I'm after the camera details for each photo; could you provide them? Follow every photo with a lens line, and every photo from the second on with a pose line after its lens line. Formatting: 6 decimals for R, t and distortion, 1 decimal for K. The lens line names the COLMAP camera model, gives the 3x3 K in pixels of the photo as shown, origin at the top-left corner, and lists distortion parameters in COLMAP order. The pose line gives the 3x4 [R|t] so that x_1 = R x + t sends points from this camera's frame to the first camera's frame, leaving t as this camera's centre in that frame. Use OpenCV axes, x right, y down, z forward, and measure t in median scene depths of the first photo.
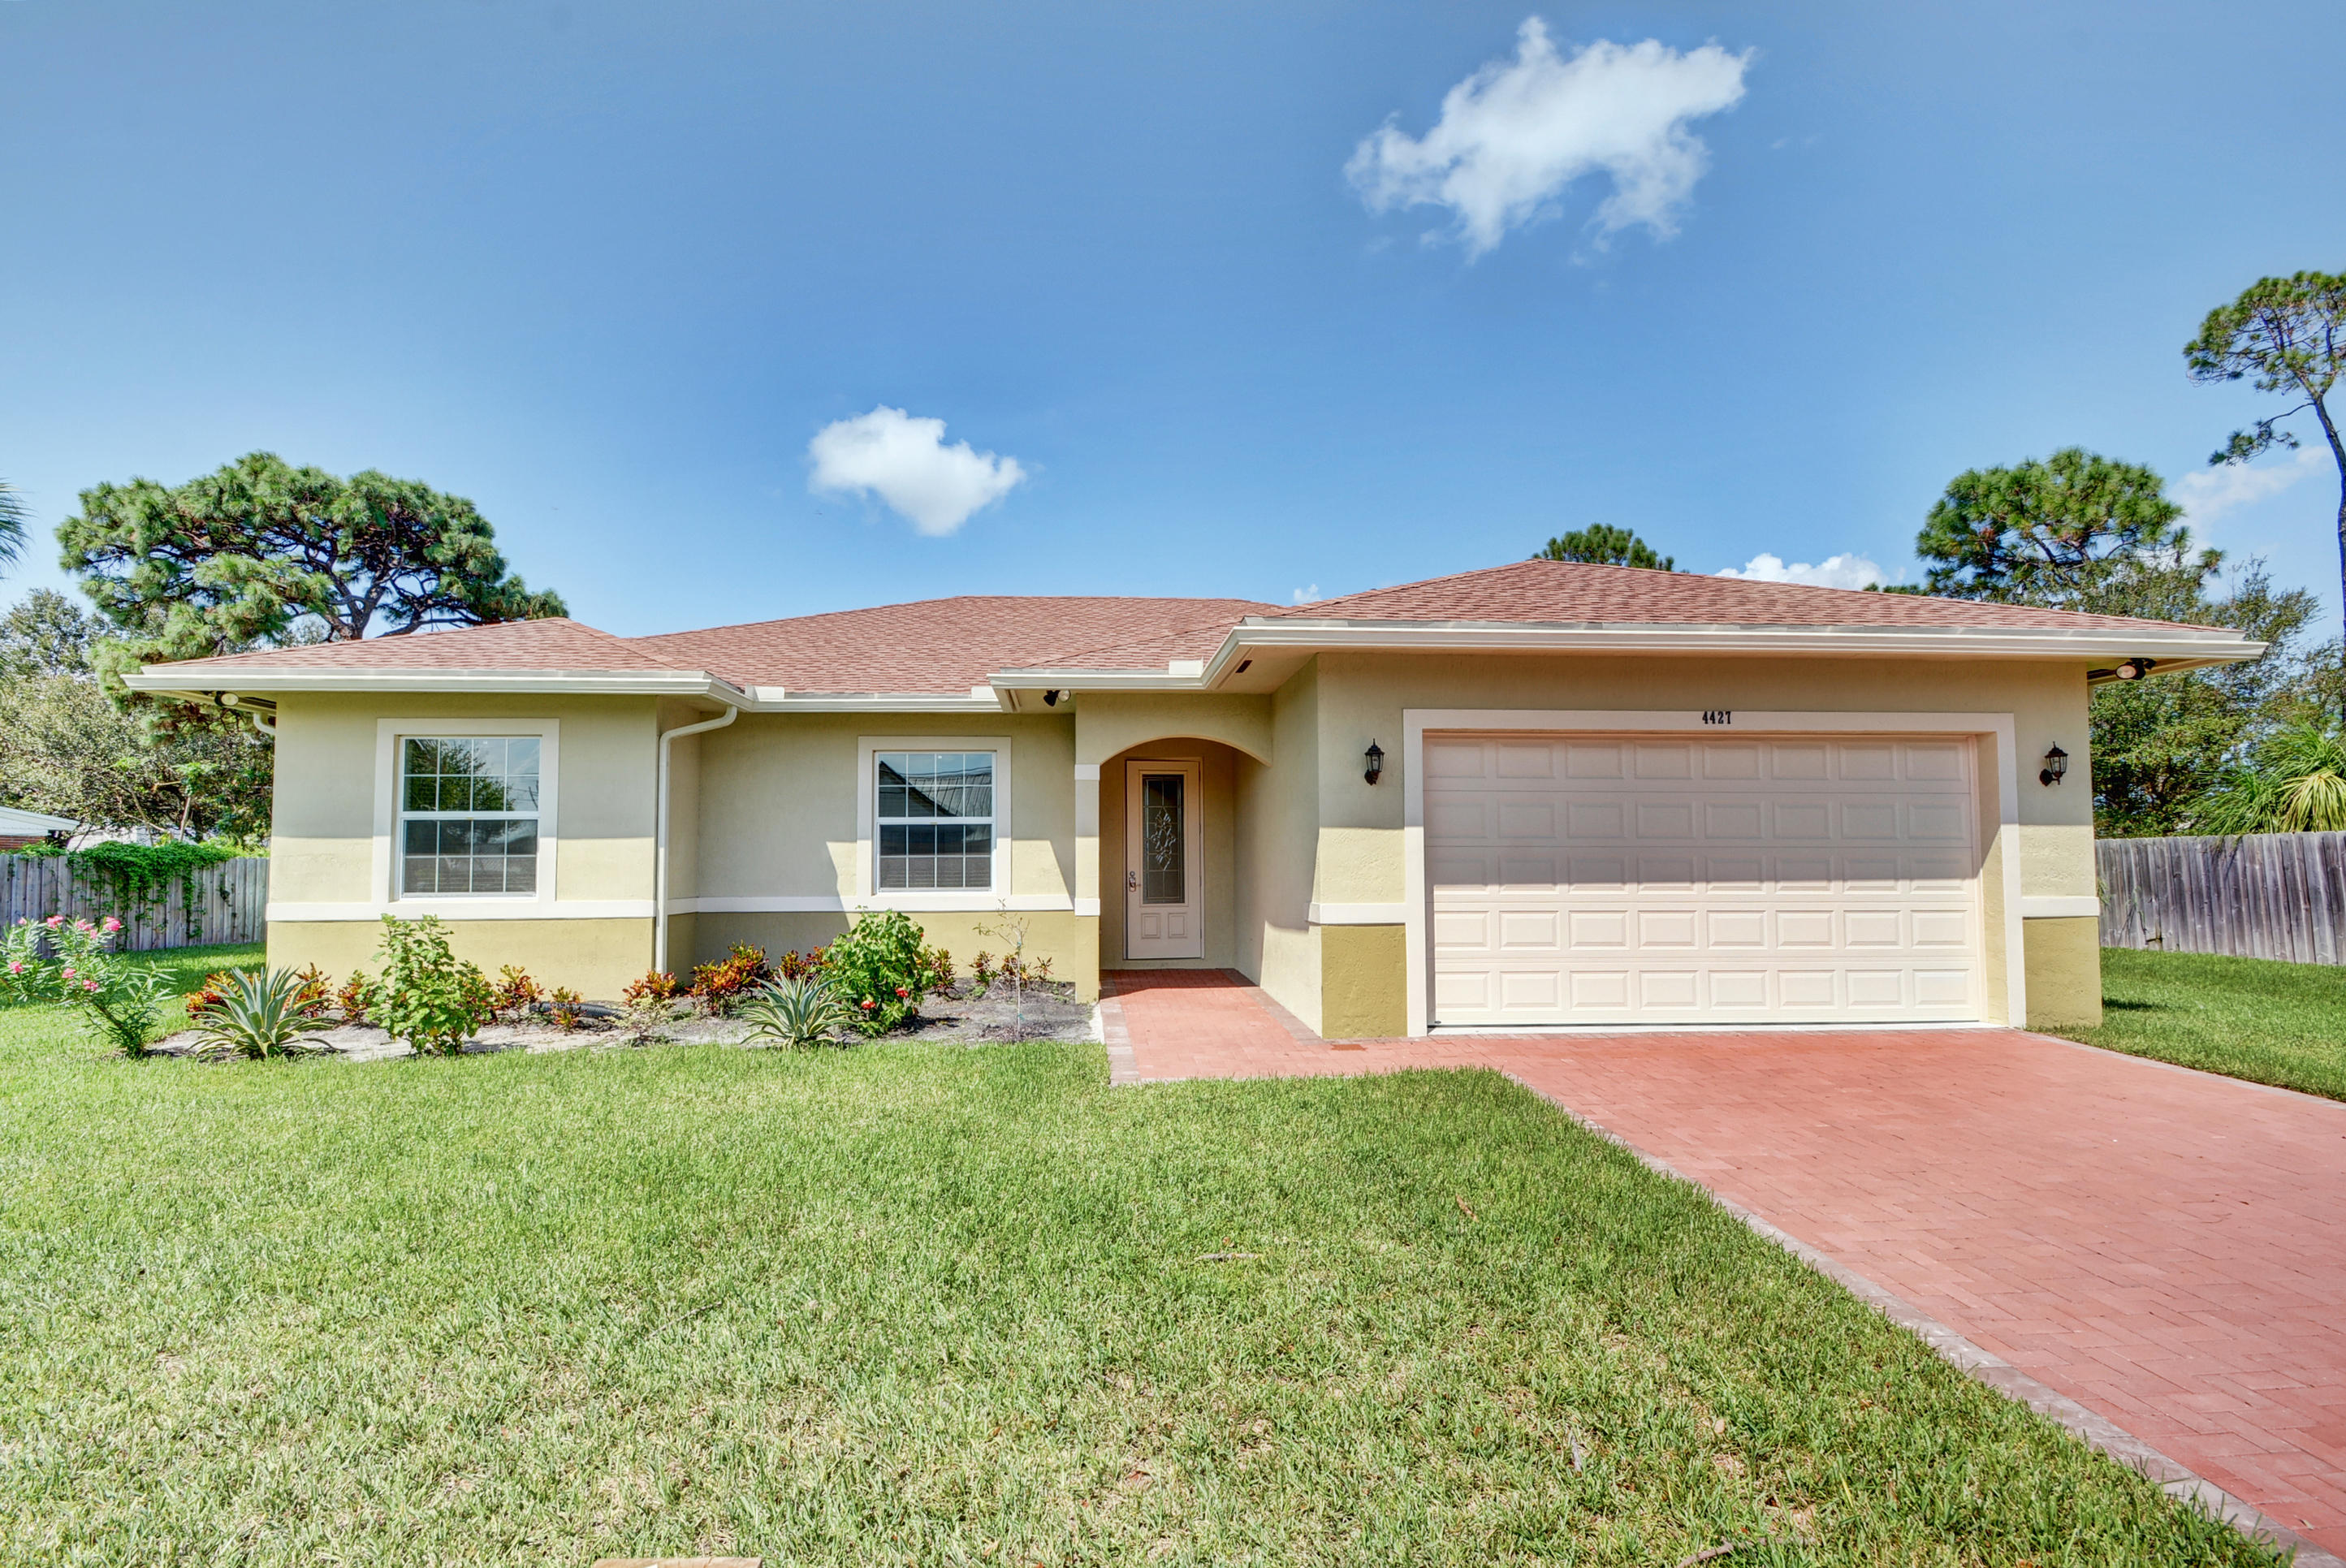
lens RADIAL K [[1033.0, 0, 1158.9], [0, 1033.0, 810.9], [0, 0, 1]] dist [0.000439, -0.008735]
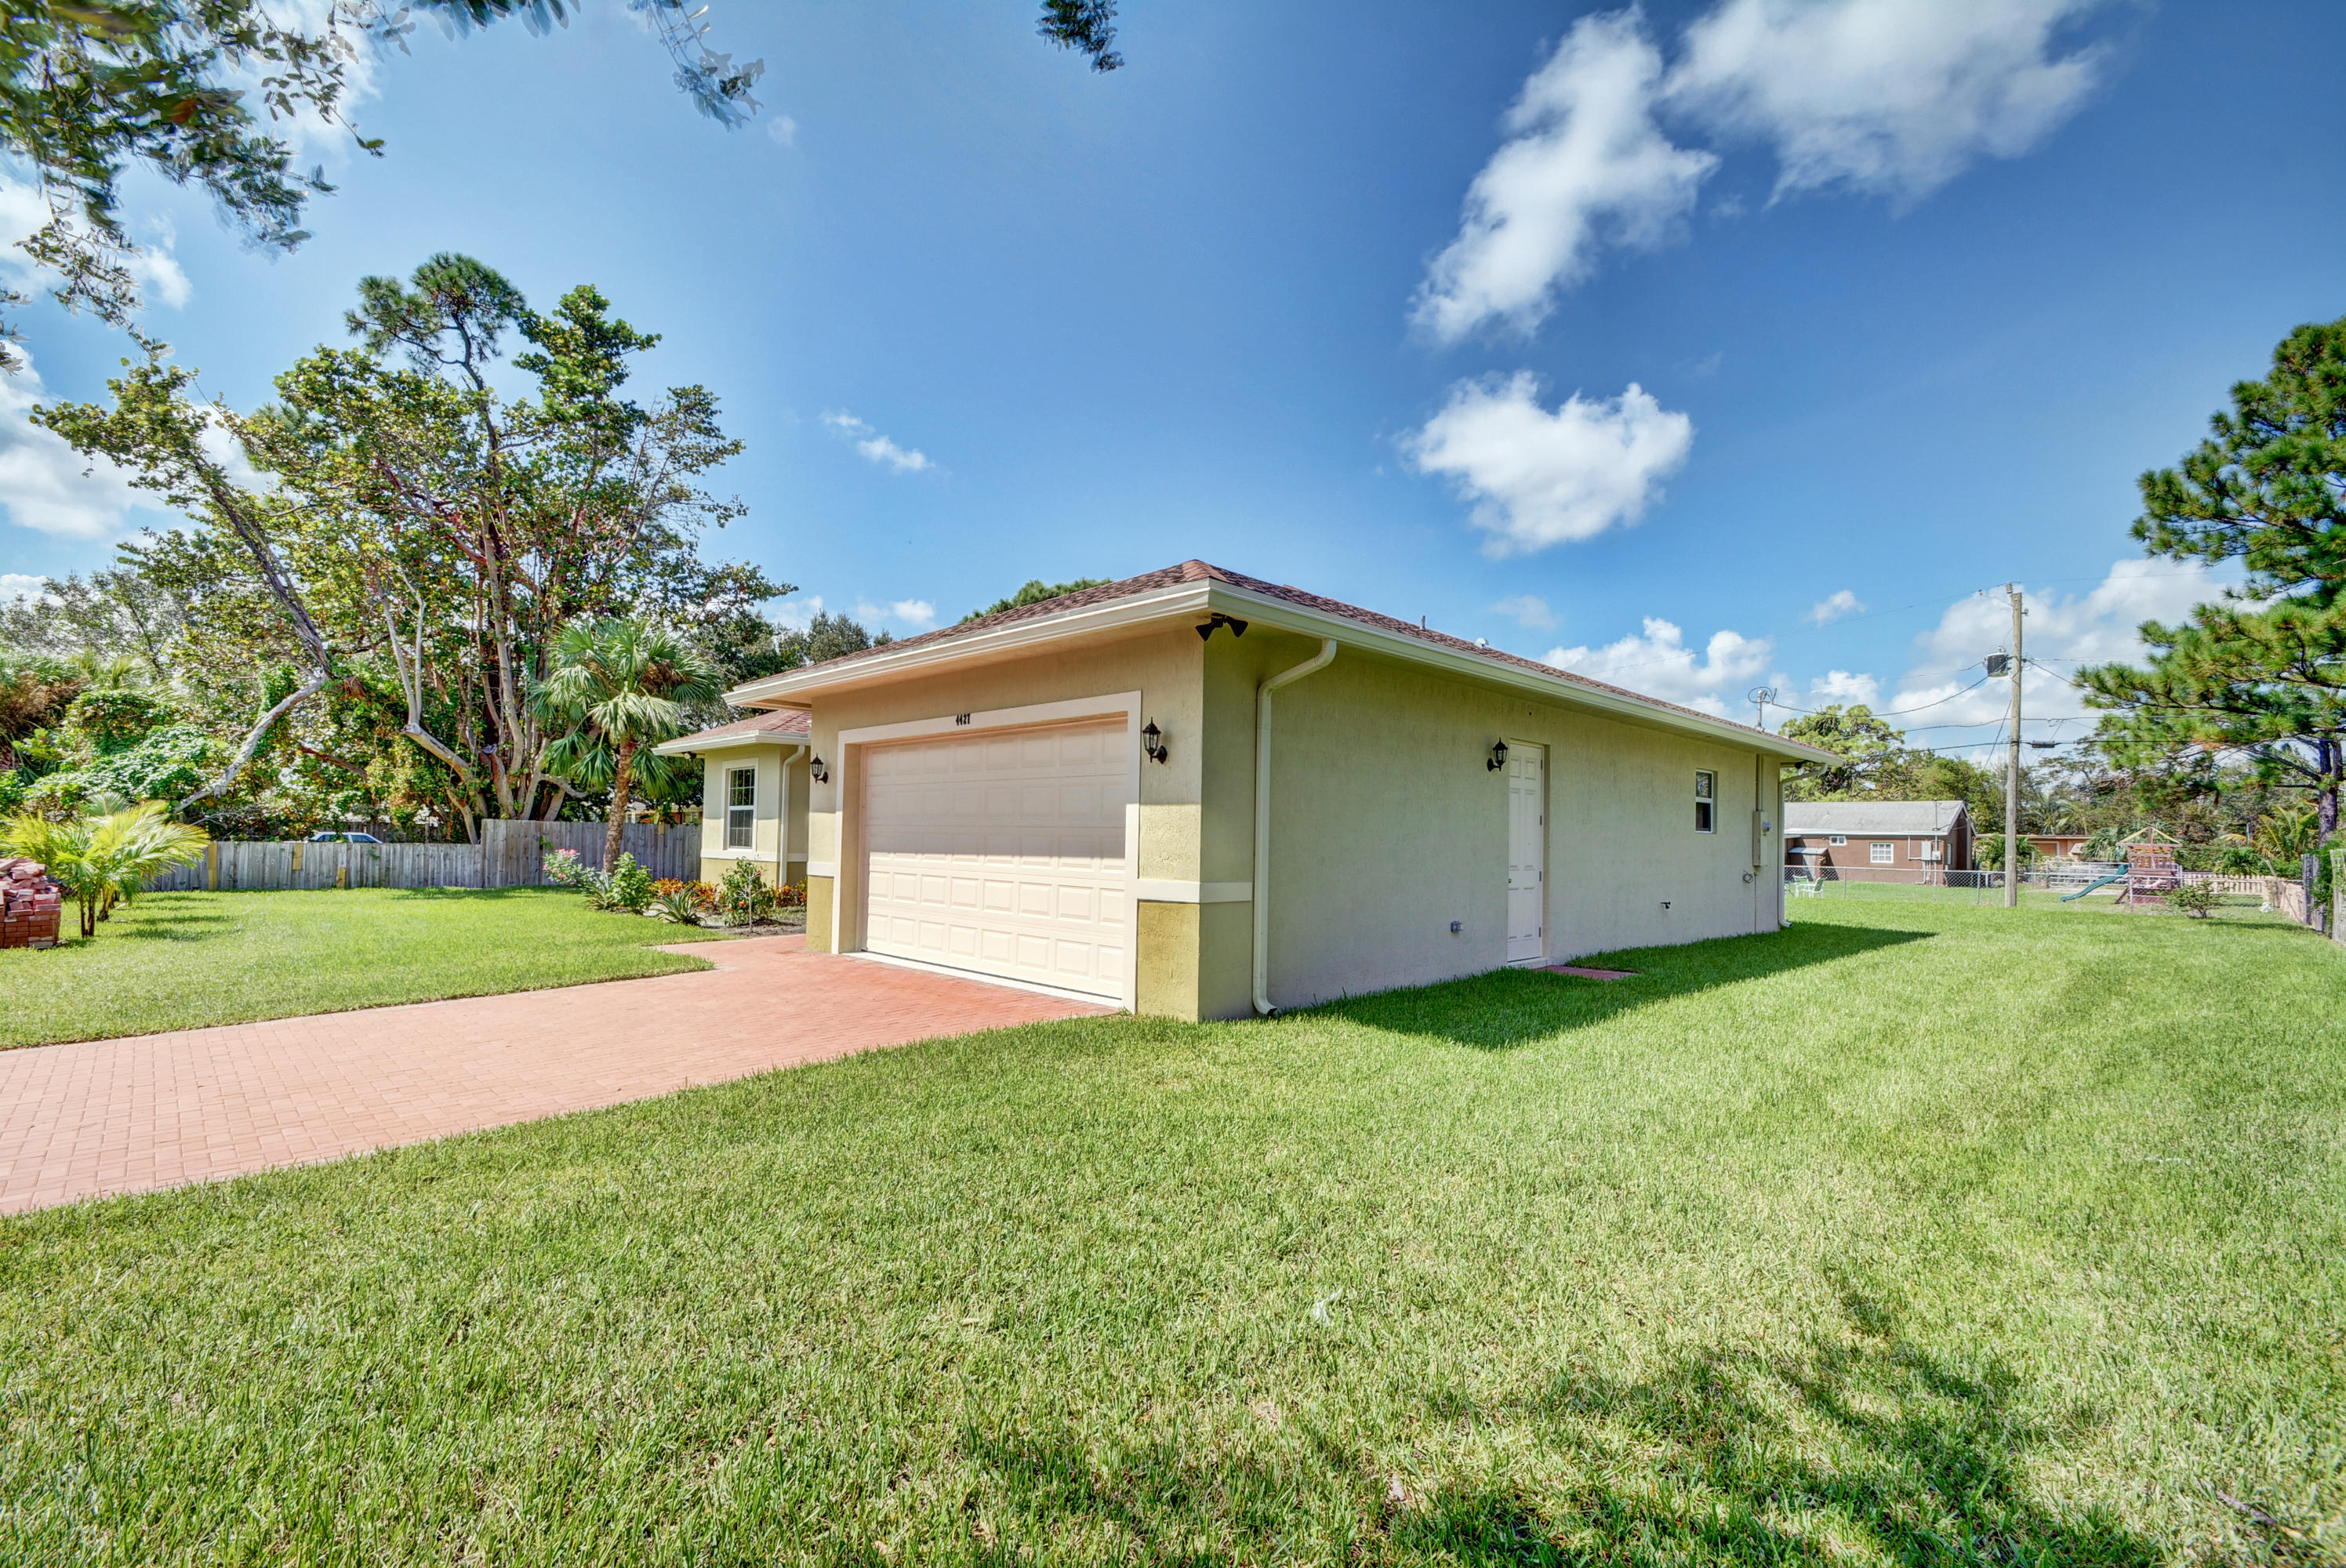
lens RADIAL K [[1033.0, 0, 1158.9], [0, 1033.0, 810.9], [0, 0, 1]] dist [0.000439, -0.008735]
pose [[0.654177, -0.007911, -0.756300, 1.593705], [-0.012960, 0.999681, -0.021666, 0.041052], [0.756231, 0.023975, 0.653866, 0.369159]]
